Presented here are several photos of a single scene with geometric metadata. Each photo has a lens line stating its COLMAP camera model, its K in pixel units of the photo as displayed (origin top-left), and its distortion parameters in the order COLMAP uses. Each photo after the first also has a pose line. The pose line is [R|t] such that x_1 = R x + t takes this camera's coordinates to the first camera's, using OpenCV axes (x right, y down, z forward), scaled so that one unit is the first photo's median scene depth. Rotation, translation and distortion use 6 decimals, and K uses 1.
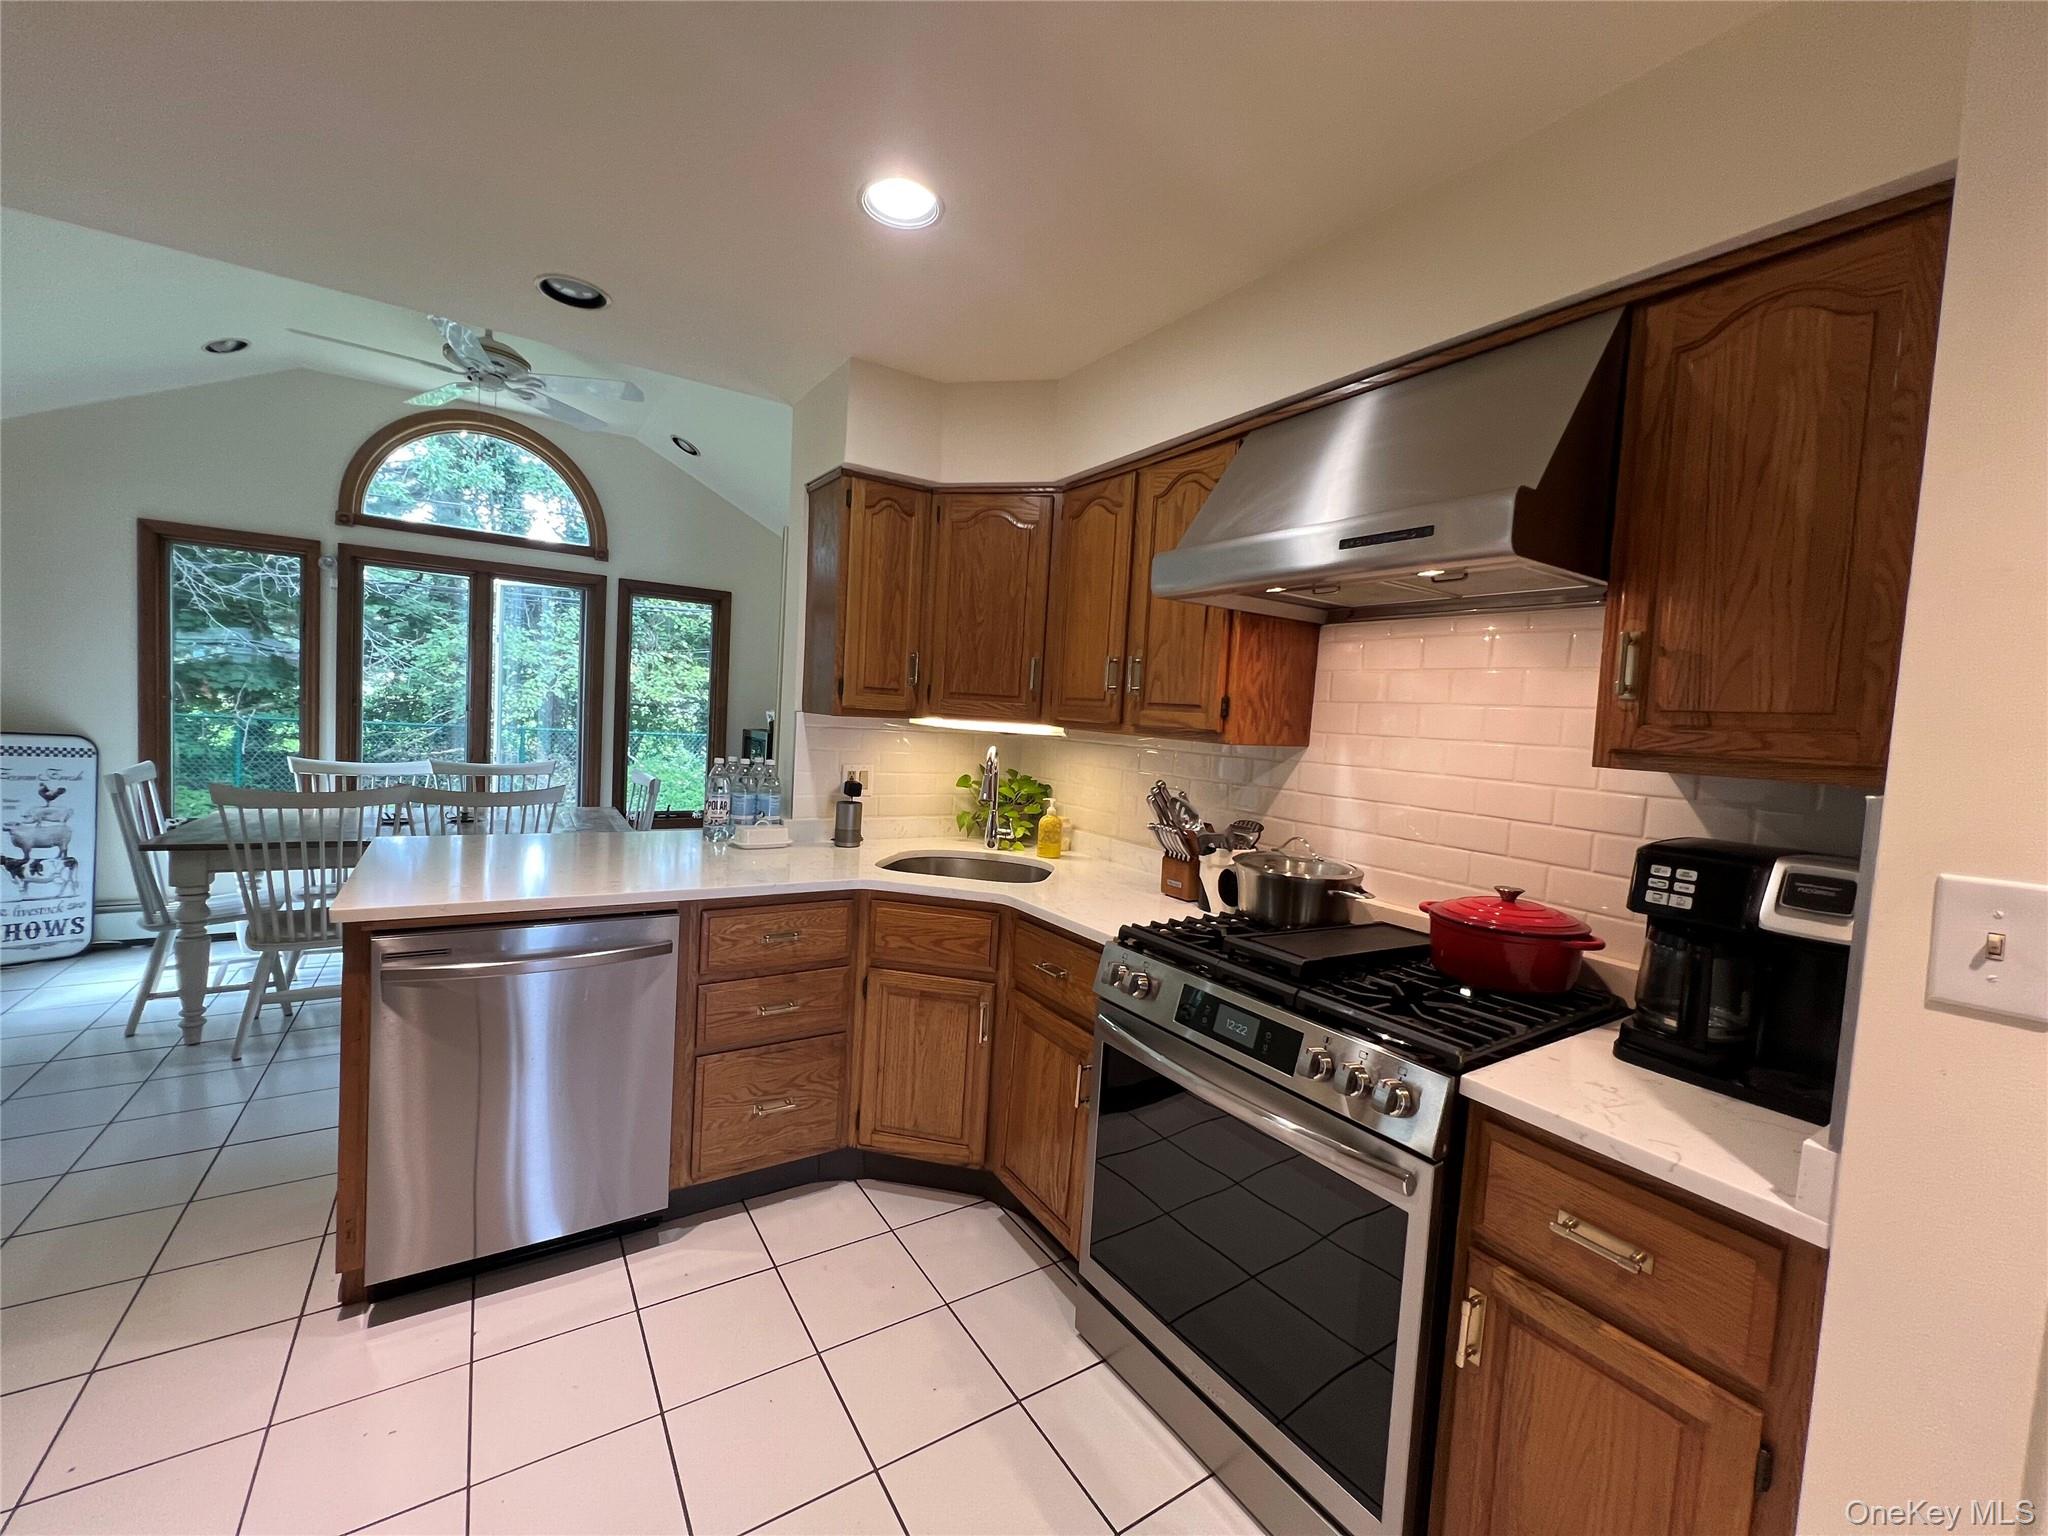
lens RADIAL K [[822.1, 0, 1028.5], [0, 822.1, 761.9], [0, 0, 1]] dist [0.000901, -0.000079]
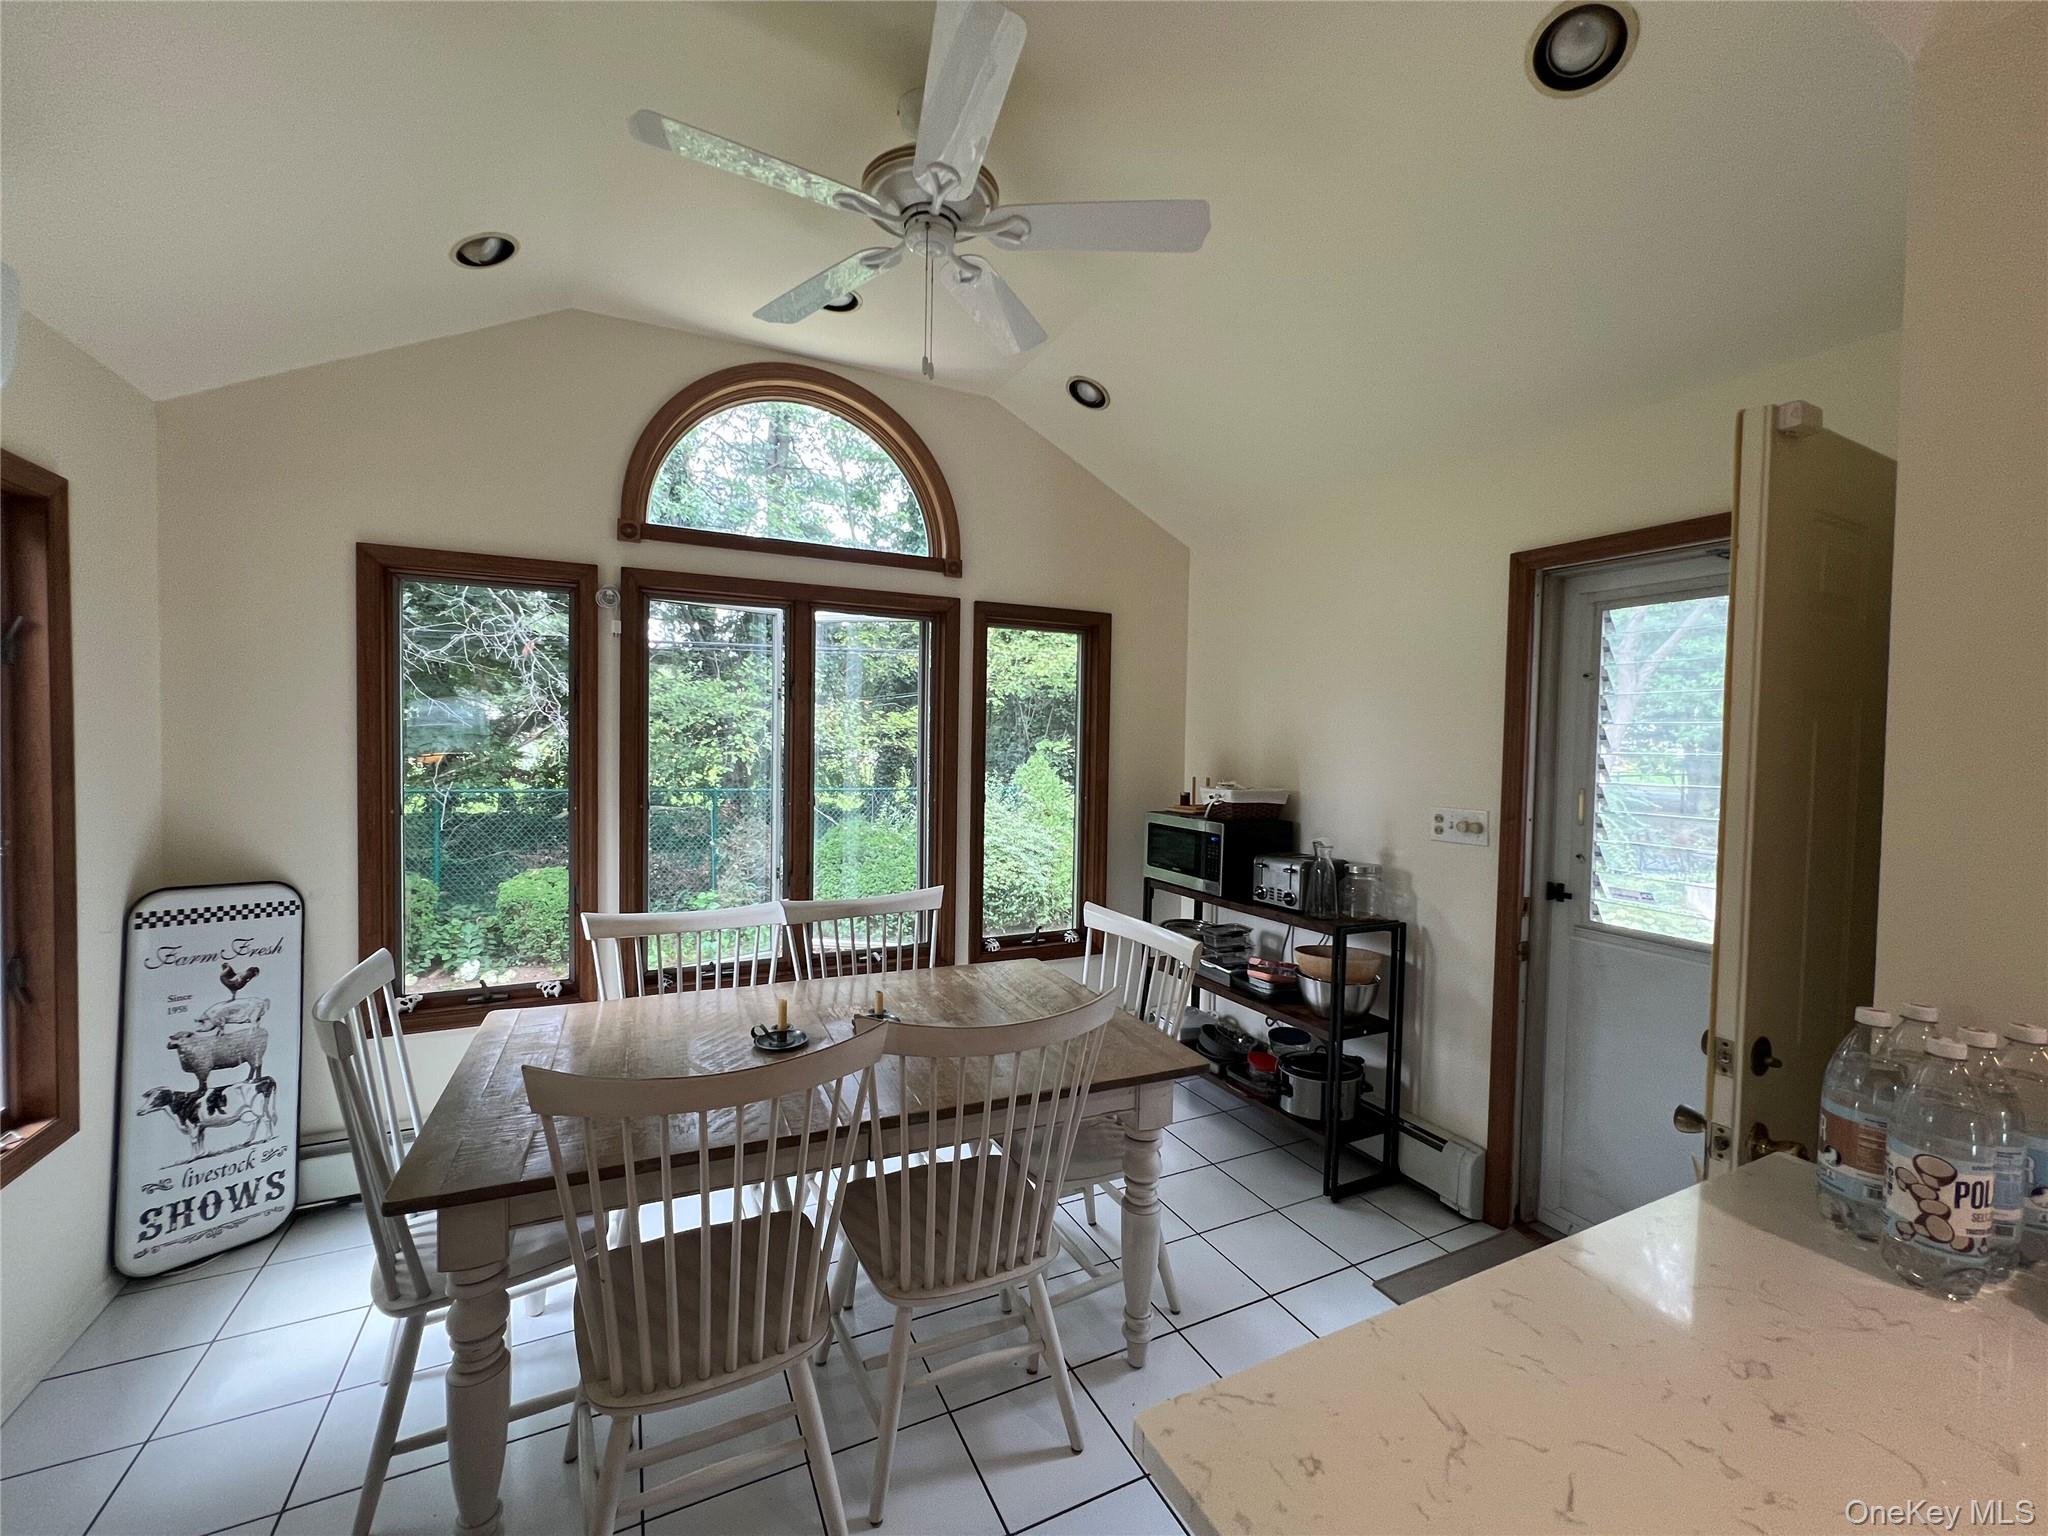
lens RADIAL K [[822.3, 0, 1029.4], [0, 822.3, 763.1], [0, 0, 1]] dist [0.000090, 0.000607]
pose [[0.991635, -0.036816, -0.123714, -0.495373], [0.032758, 0.998861, -0.034679, -0.083335], [0.124850, 0.030337, 0.991712, 0.439244]]
